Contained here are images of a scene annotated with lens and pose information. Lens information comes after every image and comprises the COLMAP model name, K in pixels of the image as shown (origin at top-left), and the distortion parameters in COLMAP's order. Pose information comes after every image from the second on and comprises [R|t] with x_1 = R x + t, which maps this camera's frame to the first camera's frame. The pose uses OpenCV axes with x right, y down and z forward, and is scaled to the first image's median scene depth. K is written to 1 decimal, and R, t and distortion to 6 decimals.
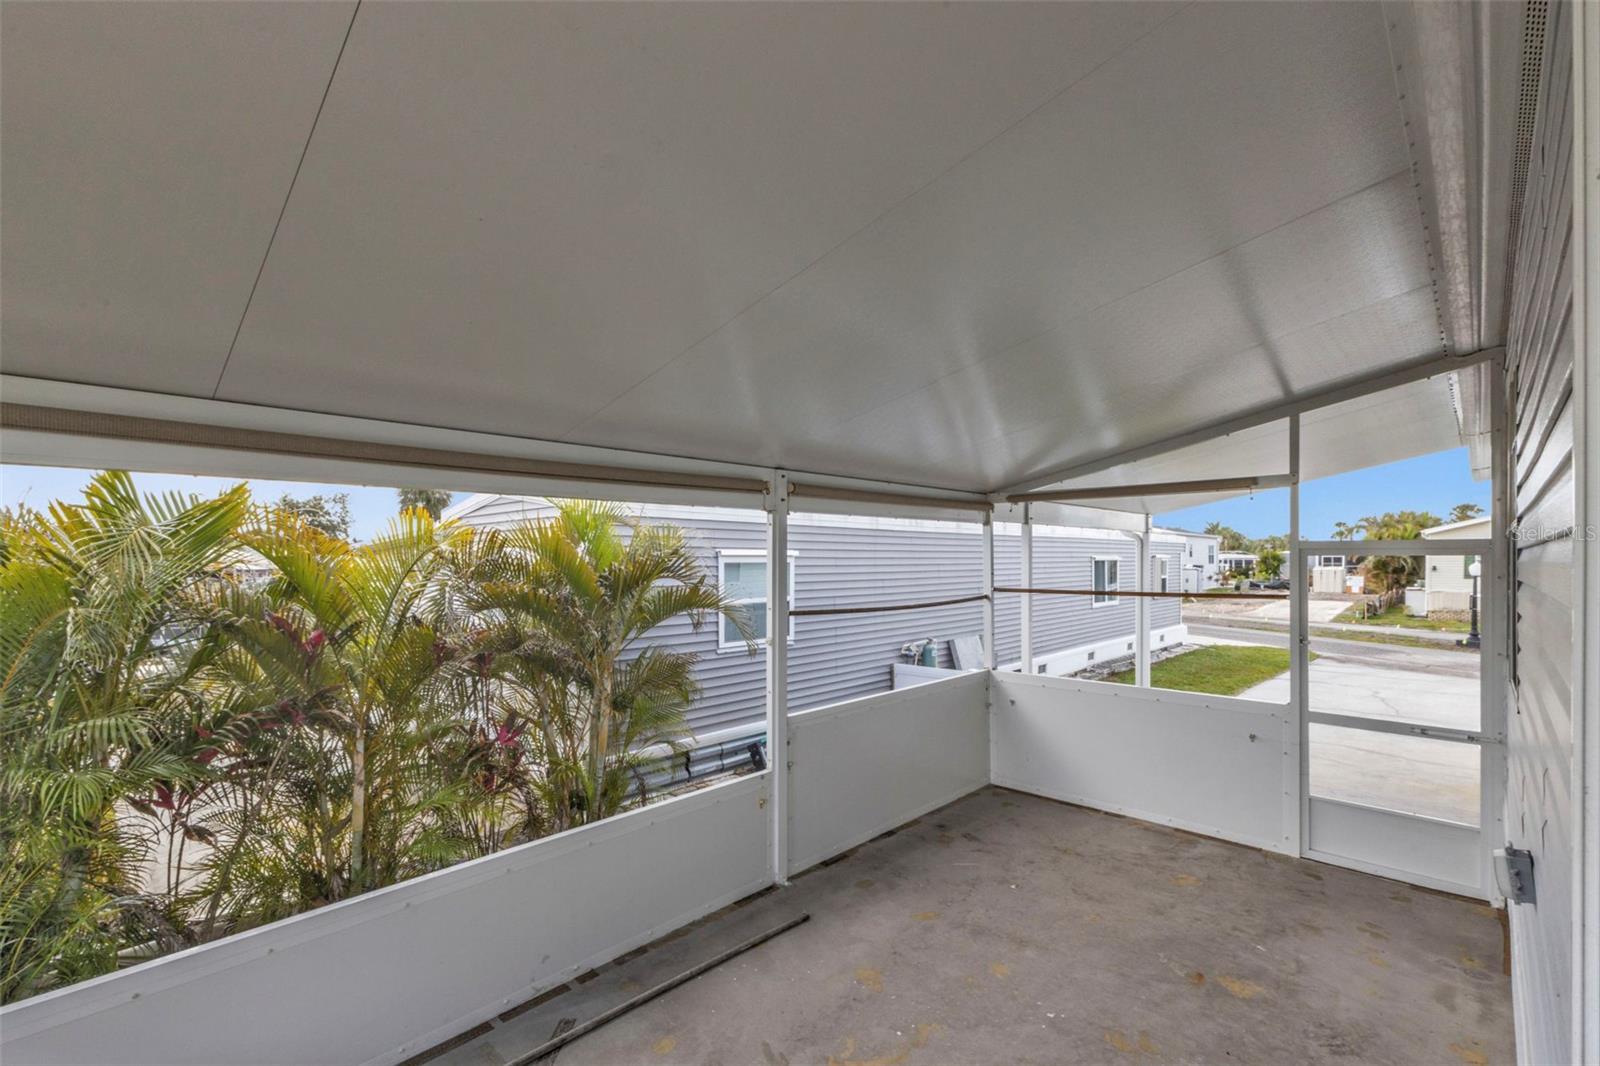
lens RADIAL K [[689.4, 0, 801.7], [0, 689.4, 562.3], [0, 0, 1]] dist [0.014112, 0.000162]
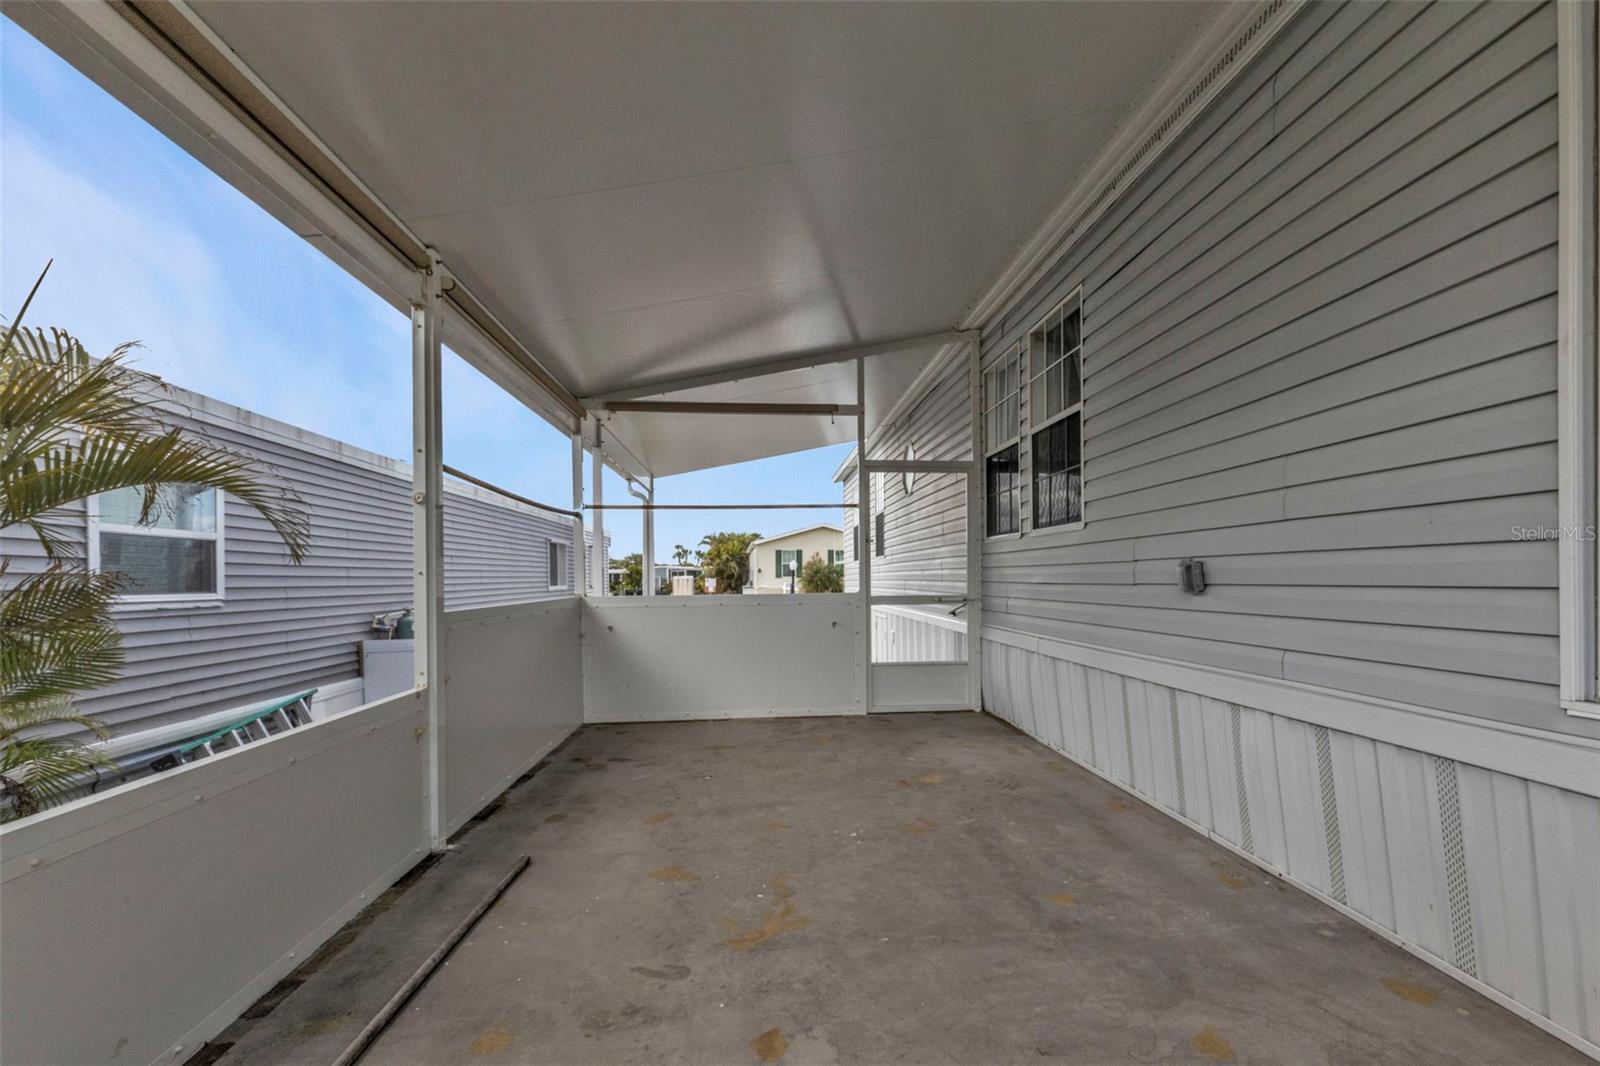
lens RADIAL K [[711.3, 0, 803.4], [0, 711.3, 582.0], [0, 0, 1]] dist [0.011381, -0.000096]
pose [[0.662091, -0.000348, 0.749424, -0.302790], [0.001840, 0.999998, -0.001161, 0.185197], [-0.749421, 0.002147, 0.662090, 0.238537]]
